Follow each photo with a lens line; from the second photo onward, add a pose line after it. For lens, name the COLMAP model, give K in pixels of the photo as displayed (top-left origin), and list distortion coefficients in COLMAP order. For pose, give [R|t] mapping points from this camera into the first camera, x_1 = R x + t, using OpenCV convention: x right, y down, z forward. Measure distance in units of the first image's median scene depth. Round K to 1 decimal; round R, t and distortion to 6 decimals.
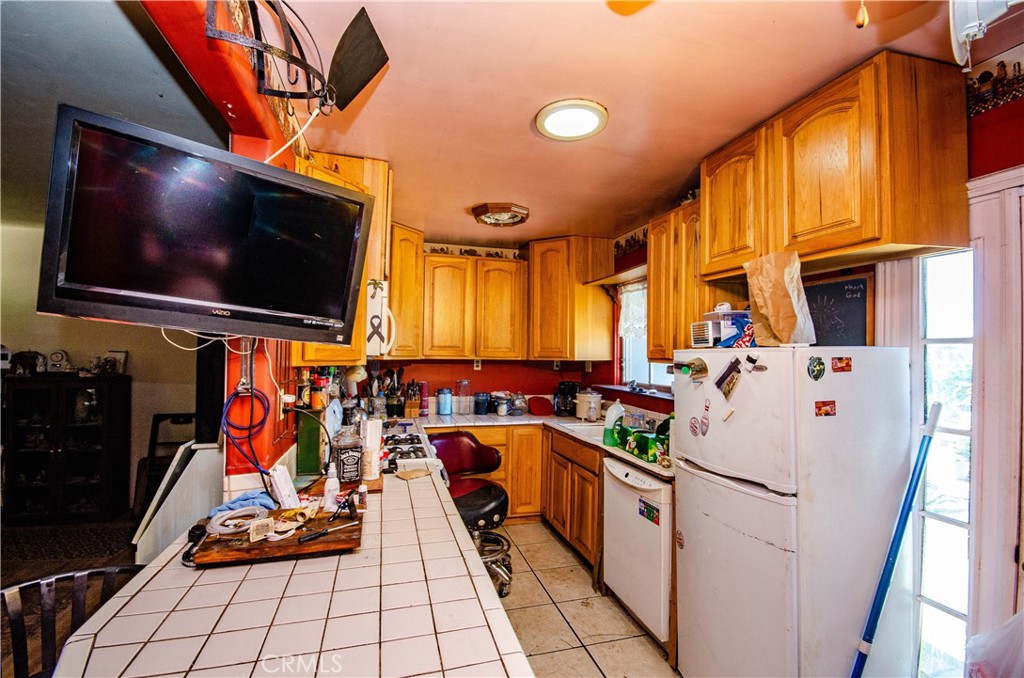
lens RADIAL K [[456.0, 0, 510.8], [0, 456.0, 348.6], [0, 0, 1]] dist [-0.005091, -0.000825]
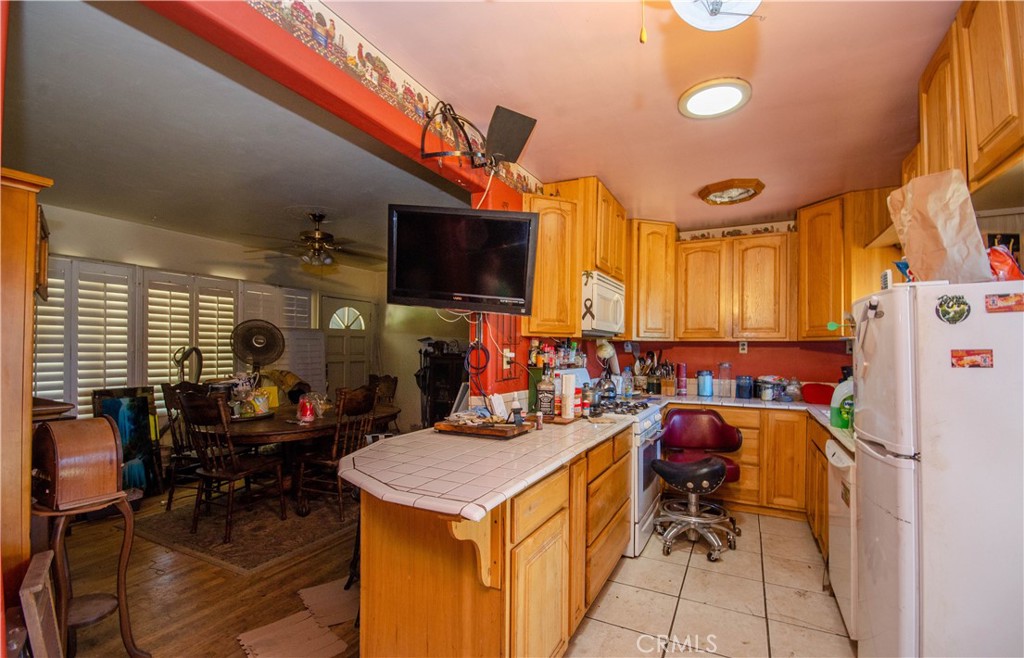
lens RADIAL K [[463.7, 0, 508.7], [0, 463.7, 343.3], [0, 0, 1]] dist [-0.000119, -0.000193]
pose [[0.732452, -0.016237, -0.680625, 0.276914], [0.005831, 0.999829, -0.017577, 0.048652], [0.680794, 0.008906, 0.732421, -0.068325]]
